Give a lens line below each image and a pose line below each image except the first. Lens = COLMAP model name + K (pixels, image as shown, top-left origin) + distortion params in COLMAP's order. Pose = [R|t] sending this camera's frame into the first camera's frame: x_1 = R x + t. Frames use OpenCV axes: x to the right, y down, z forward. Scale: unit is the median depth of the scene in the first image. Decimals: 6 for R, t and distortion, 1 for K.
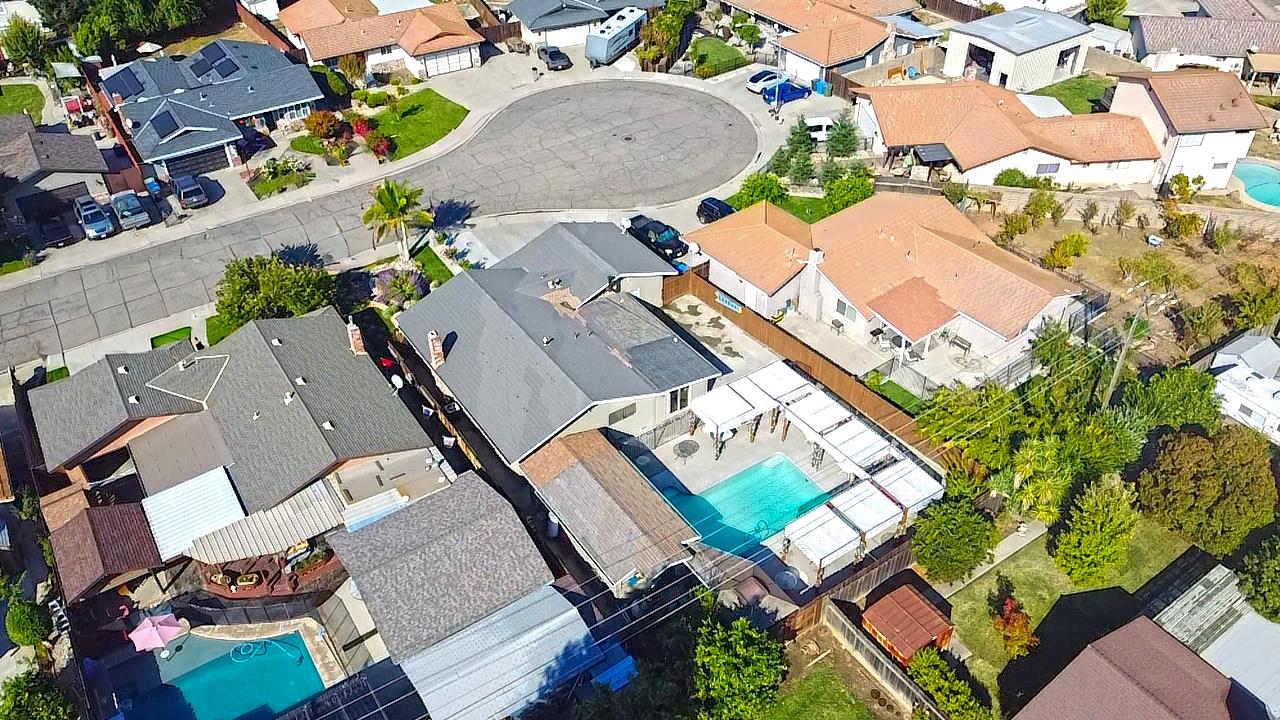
lens RADIAL K [[963.5, 0, 612.6], [0, 963.5, 360.6], [0, 0, 1]] dist [0.005239, -0.000076]
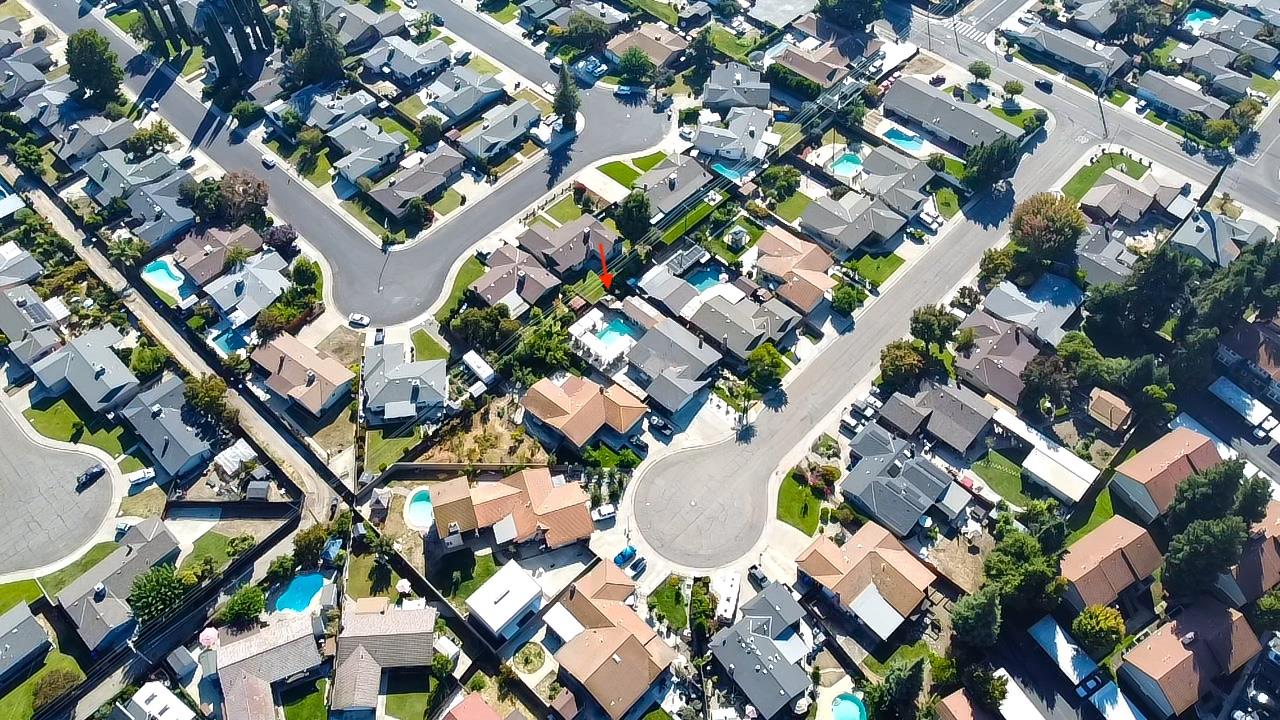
lens RADIAL K [[946.2, 0, 640.2], [0, 946.2, 346.8], [0, 0, 1]] dist [-0.000637, 0.001588]
pose [[-0.970846, 0.195338, -0.138931, 0.378770], [-0.143774, -0.010764, 0.989552, -2.444553], [0.191802, 0.980677, 0.038535, 0.587044]]
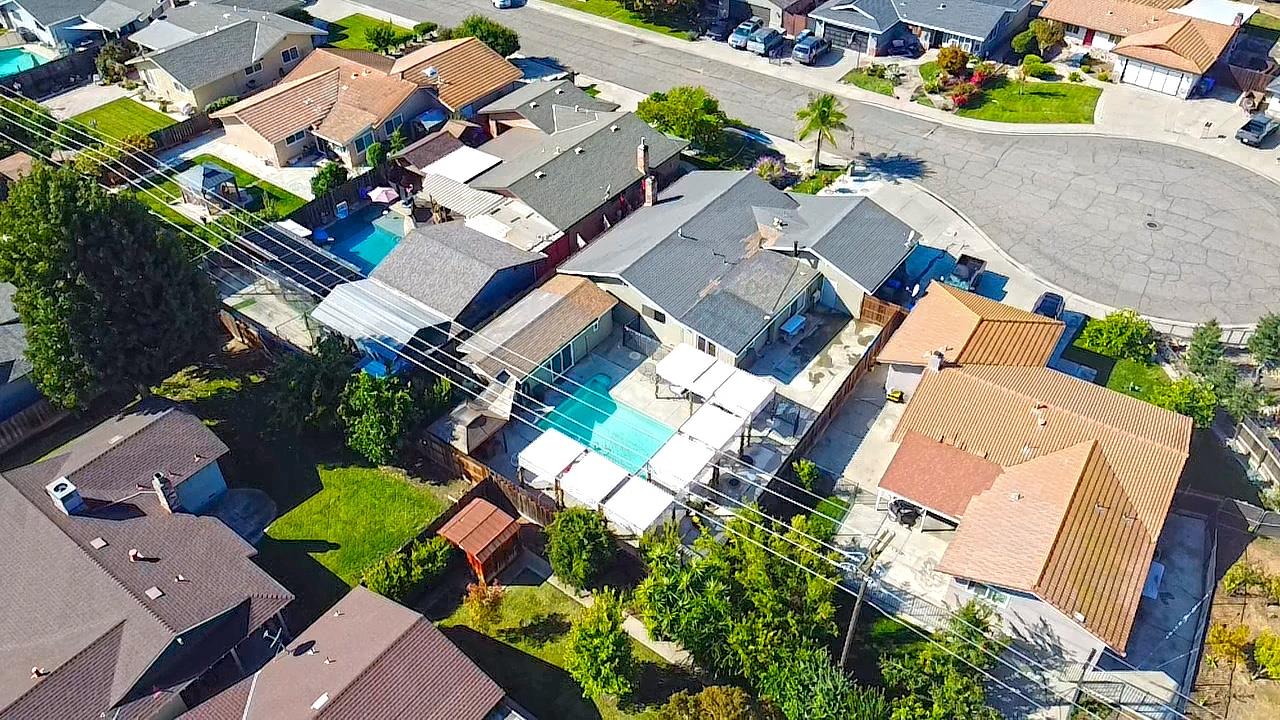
lens RADIAL K [[946.2, 0, 640.2], [0, 946.2, 346.8], [0, 0, 1]] dist [-0.000637, 0.001588]
pose [[0.337829, 0.622623, -0.705841, 0.536179], [-0.582633, 0.727313, 0.362705, -0.204333], [0.739196, 0.288714, 0.608469, 0.225080]]
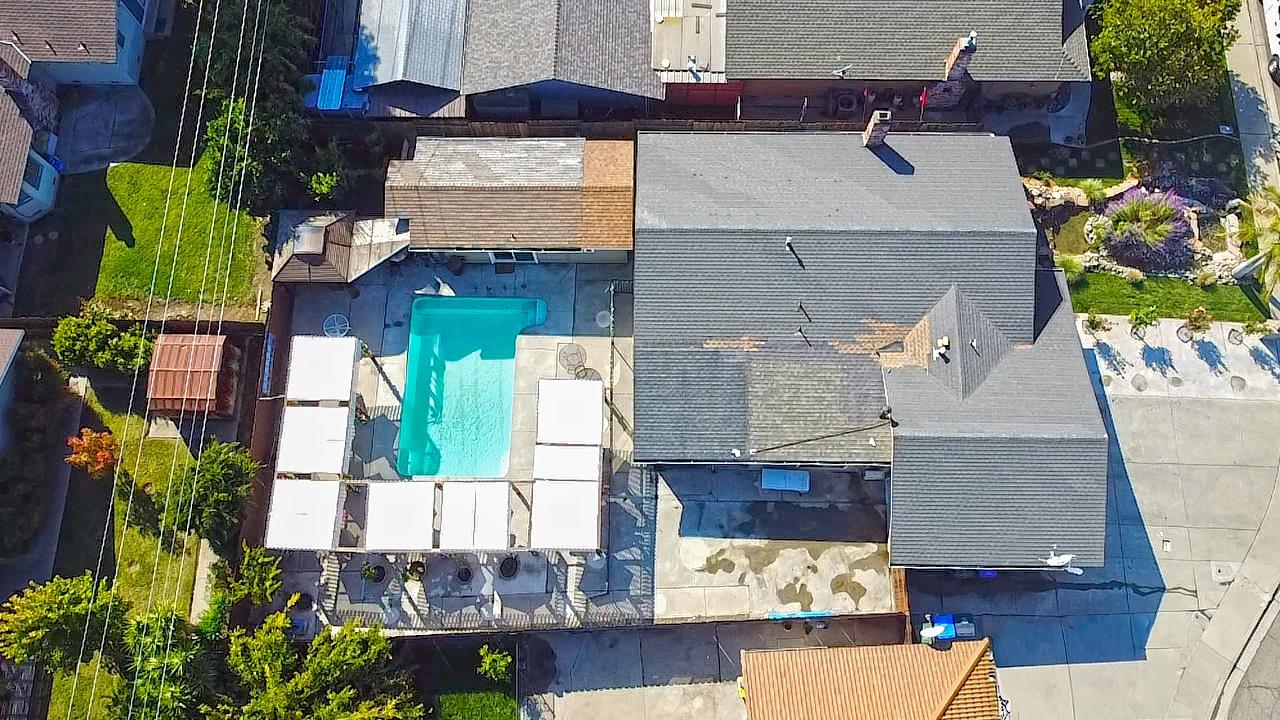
lens RADIAL K [[946.2, 0, 640.2], [0, 946.2, 346.8], [0, 0, 1]] dist [-0.000637, 0.001588]
pose [[-0.558878, 0.802427, -0.209206, 0.126738], [-0.500725, -0.125452, 0.856467, -0.370849], [0.661007, 0.583415, 0.471907, 0.455759]]
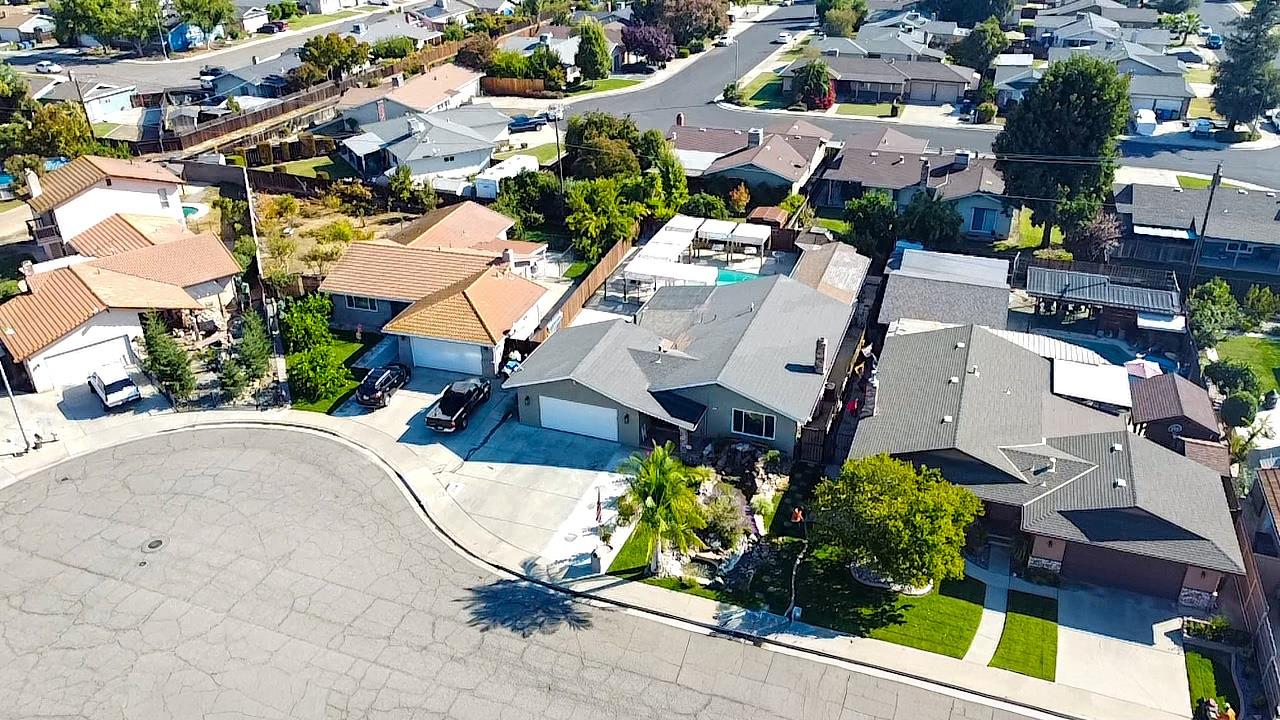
lens RADIAL K [[946.2, 0, 640.2], [0, 946.2, 346.8], [0, 0, 1]] dist [-0.000637, 0.001588]
pose [[-0.589809, -0.348262, 0.728587, -0.543885], [0.524453, 0.520869, 0.673531, -0.544431], [-0.614064, 0.779364, -0.124566, 0.853975]]
